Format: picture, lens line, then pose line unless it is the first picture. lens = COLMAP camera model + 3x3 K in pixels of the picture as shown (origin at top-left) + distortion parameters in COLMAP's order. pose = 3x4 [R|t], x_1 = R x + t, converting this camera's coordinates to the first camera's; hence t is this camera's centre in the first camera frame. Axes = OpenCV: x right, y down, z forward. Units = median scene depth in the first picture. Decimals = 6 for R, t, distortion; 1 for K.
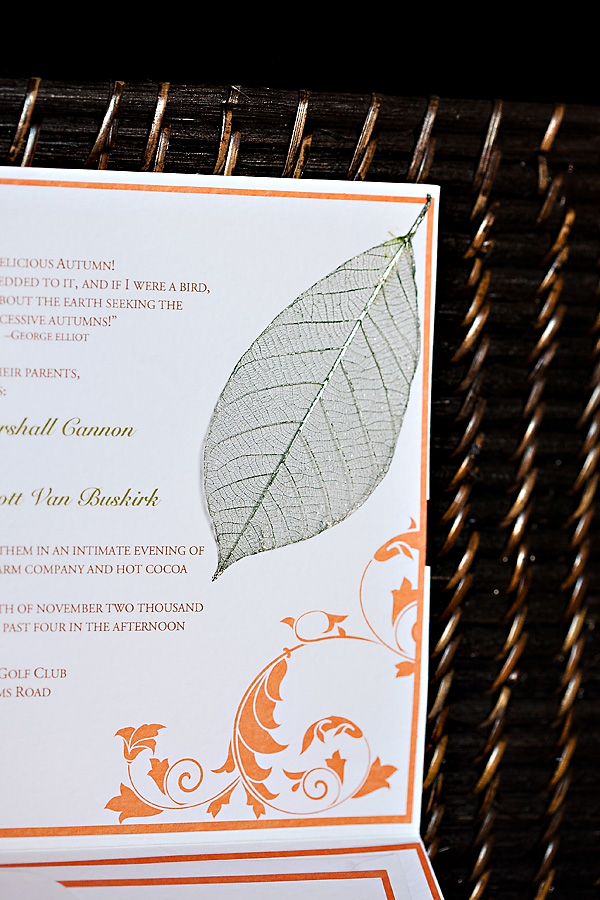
lens RADIAL K [[3209.1, 0, 297.2], [0, 3209.1, 450.4], [0, 0, 1]] dist [-0.218284, 0.000000]
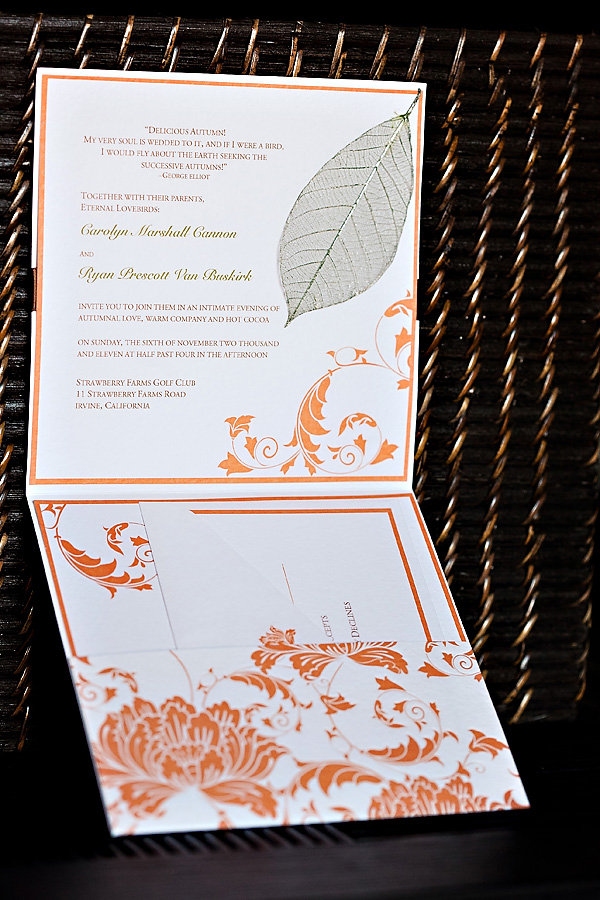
lens RADIAL K [[3209.1, 0, 303.7], [0, 3209.1, 448.0], [0, 0, 1]] dist [-0.218284, 0.000000]
pose [[0.999992, 0.003848, -0.001240, -0.014274], [-0.003785, 0.998886, 0.047028, 0.024938], [0.001420, -0.047023, 0.998893, -0.615288]]
